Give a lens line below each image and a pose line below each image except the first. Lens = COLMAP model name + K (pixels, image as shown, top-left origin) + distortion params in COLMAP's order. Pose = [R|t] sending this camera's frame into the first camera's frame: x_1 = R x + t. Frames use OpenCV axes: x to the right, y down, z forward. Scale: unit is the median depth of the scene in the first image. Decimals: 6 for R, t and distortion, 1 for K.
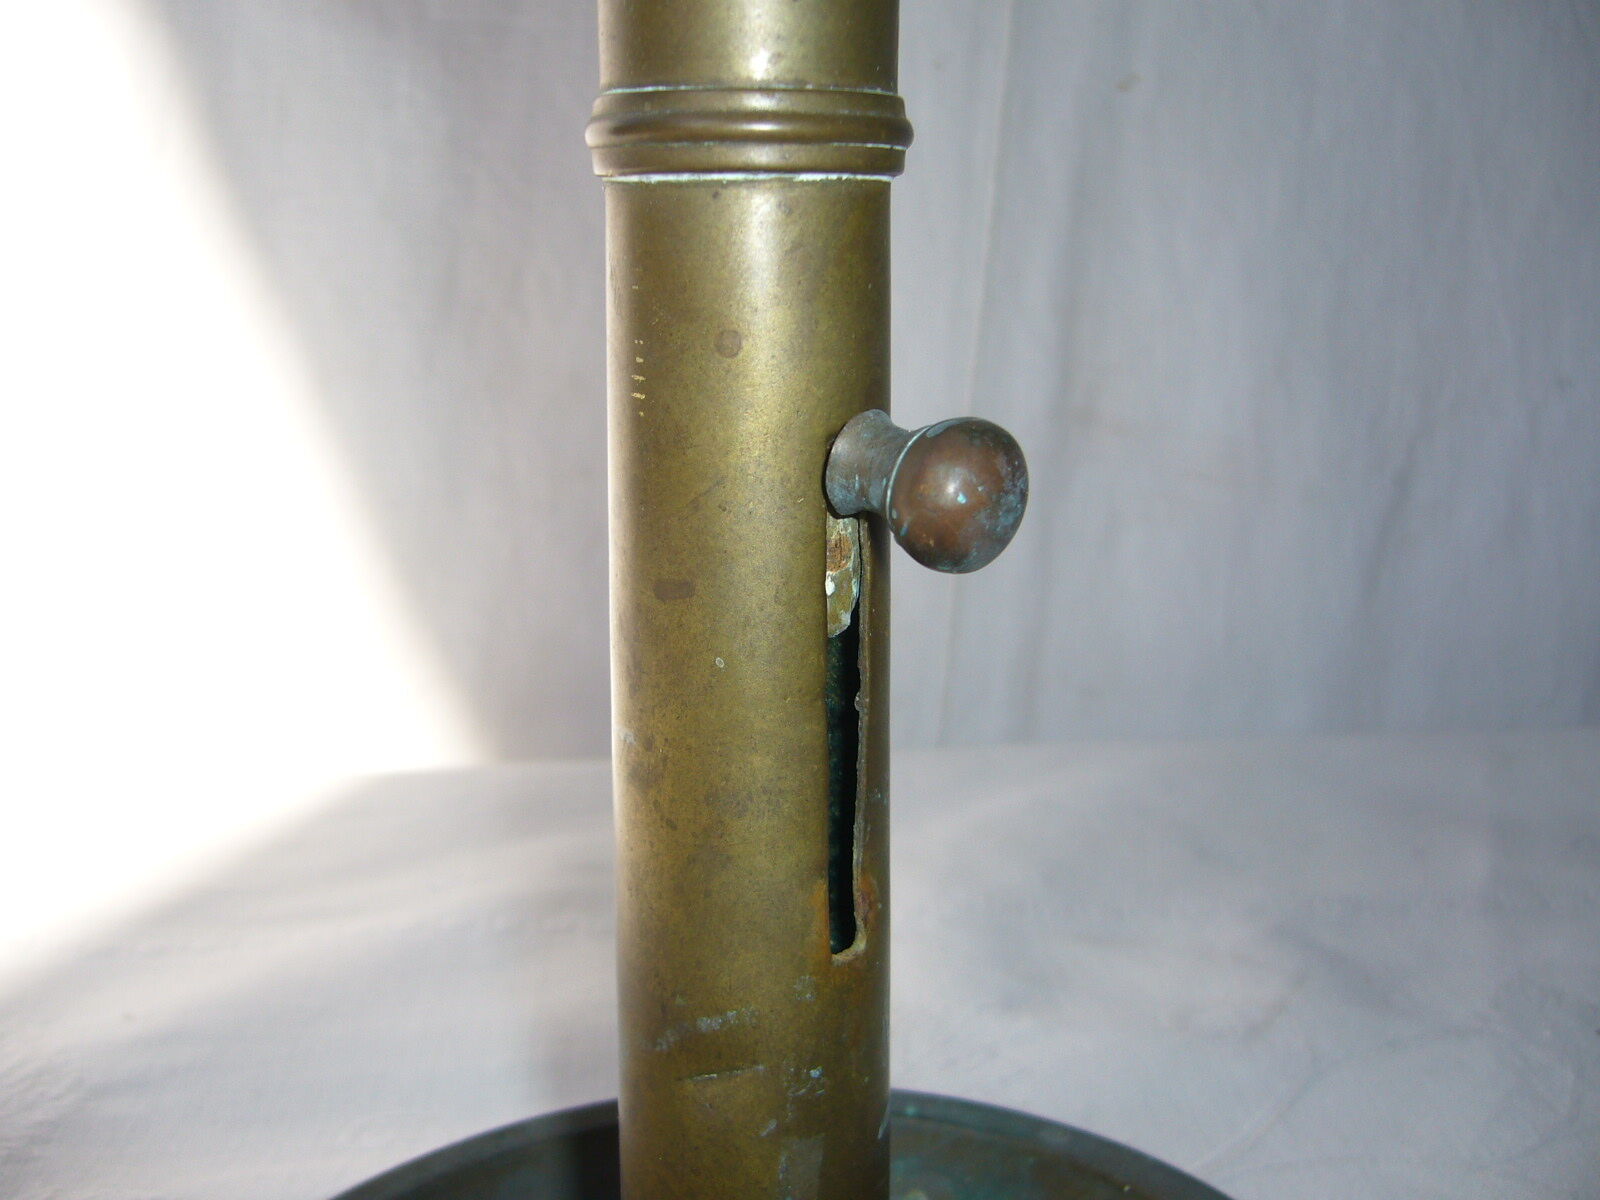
lens RADIAL K [[1763.3, 0, 800.0], [0, 1763.3, 600.0], [0, 0, 1]] dist [-0.053076, -0.020850]
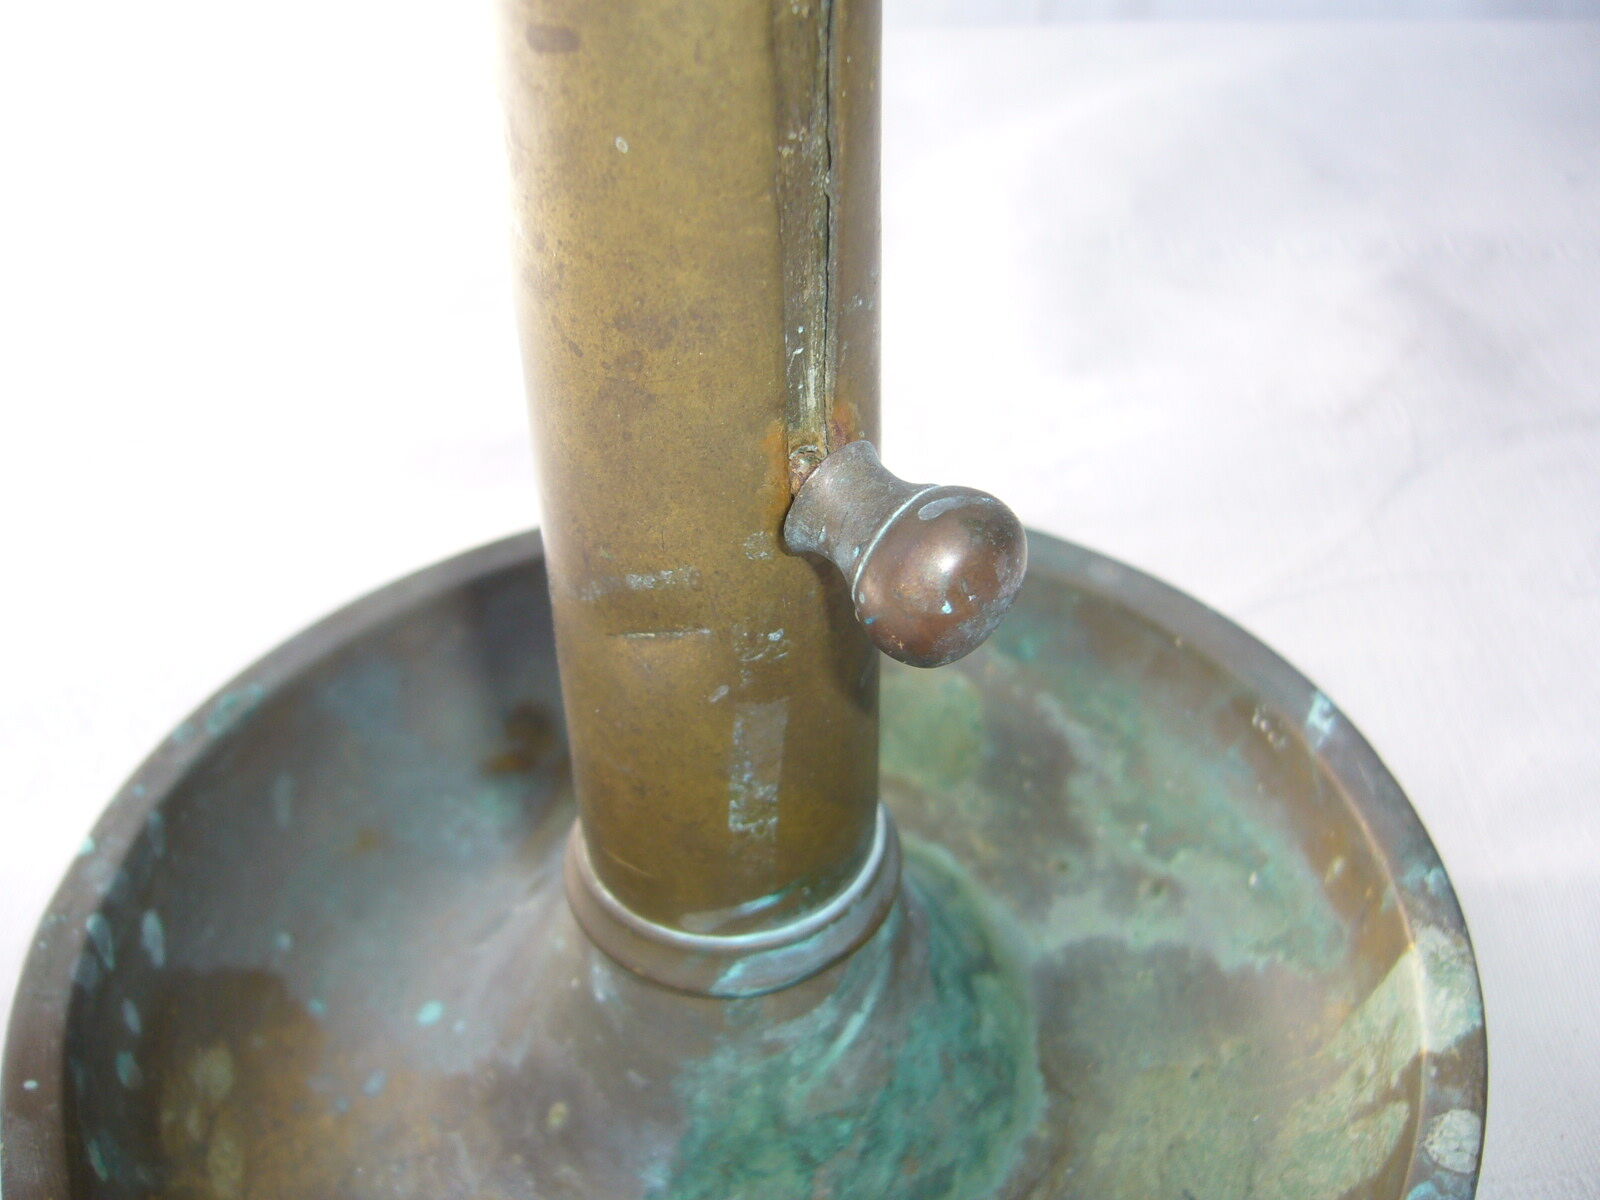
lens RADIAL K [[1763.3, 0, 800.0], [0, 1763.3, 600.0], [0, 0, 1]] dist [-0.053076, -0.020850]
pose [[0.997884, 0.031211, -0.057038, 0.066368], [-0.004167, 0.906154, 0.422927, -0.090177], [0.064885, -0.421794, 0.904367, 0.274037]]
